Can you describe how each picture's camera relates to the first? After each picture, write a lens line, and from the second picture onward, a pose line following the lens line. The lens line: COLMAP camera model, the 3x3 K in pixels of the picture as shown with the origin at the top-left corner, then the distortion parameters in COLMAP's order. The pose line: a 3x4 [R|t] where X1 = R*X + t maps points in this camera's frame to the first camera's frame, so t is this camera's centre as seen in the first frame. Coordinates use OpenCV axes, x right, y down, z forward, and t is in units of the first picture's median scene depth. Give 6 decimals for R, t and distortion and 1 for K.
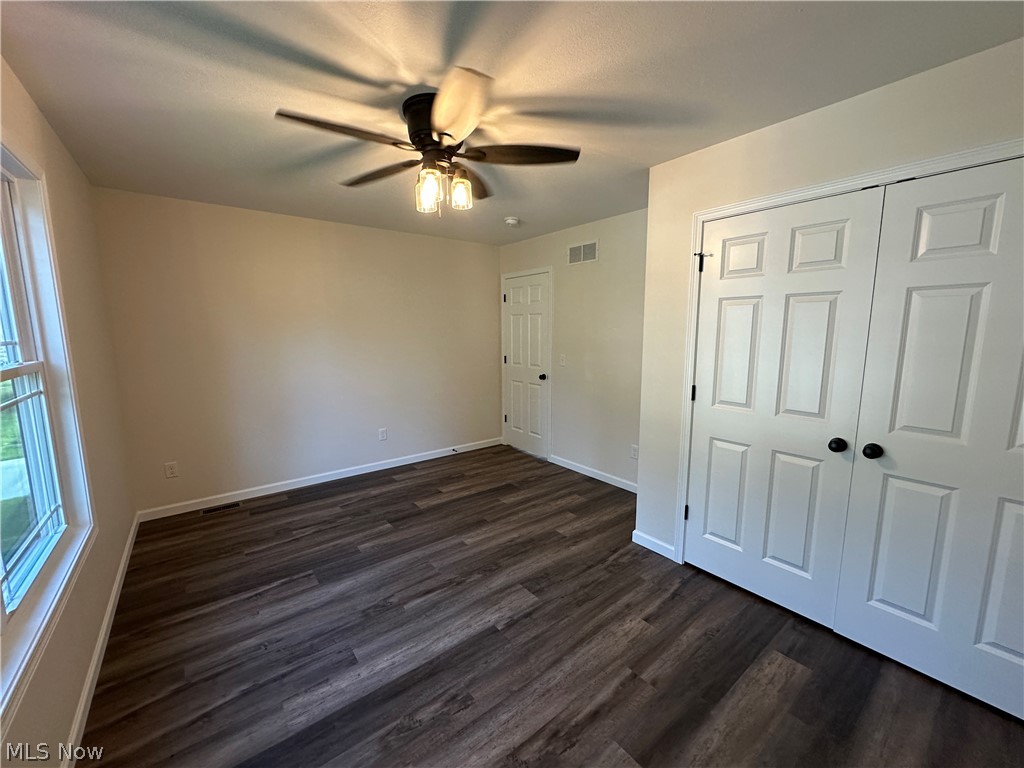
lens RADIAL K [[396.8, 0, 508.8], [0, 396.8, 382.6], [0, 0, 1]] dist [-0.002042, -0.000022]
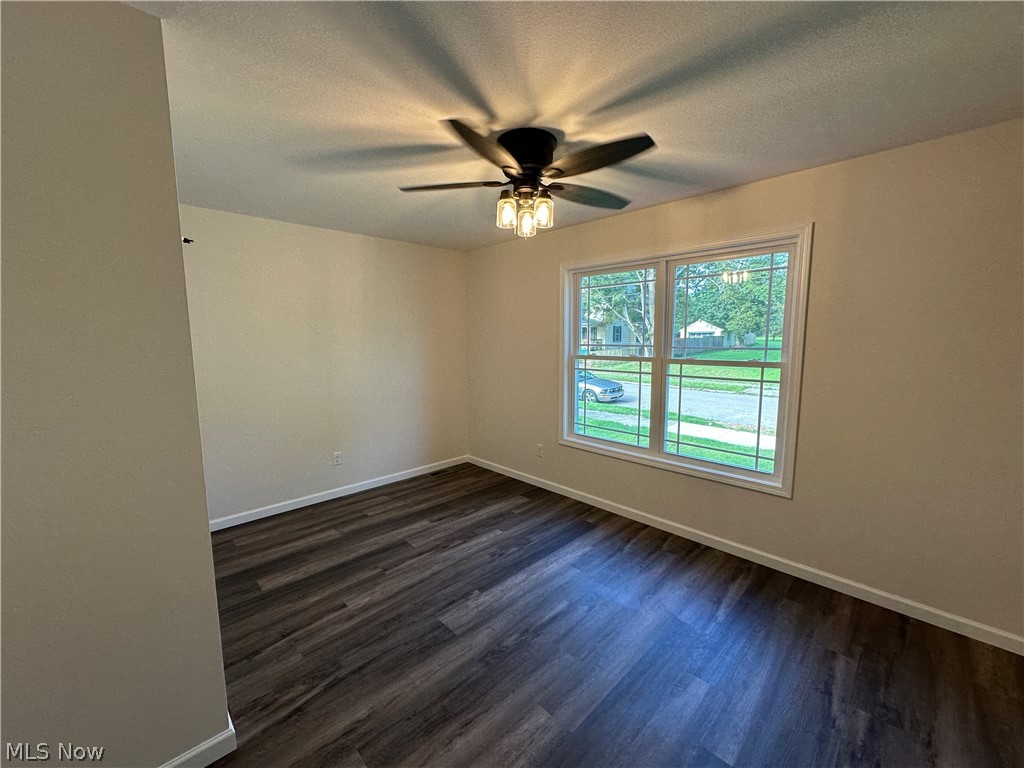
lens RADIAL K [[446.2, 0, 493.5], [0, 446.2, 383.2], [0, 0, 1]] dist [0.059508, -0.000020]
pose [[-0.997863, 0.014638, -0.063687, 0.003312], [-0.001465, 0.969332, 0.245749, -0.310299], [0.065331, 0.245317, -0.967239, 2.065223]]
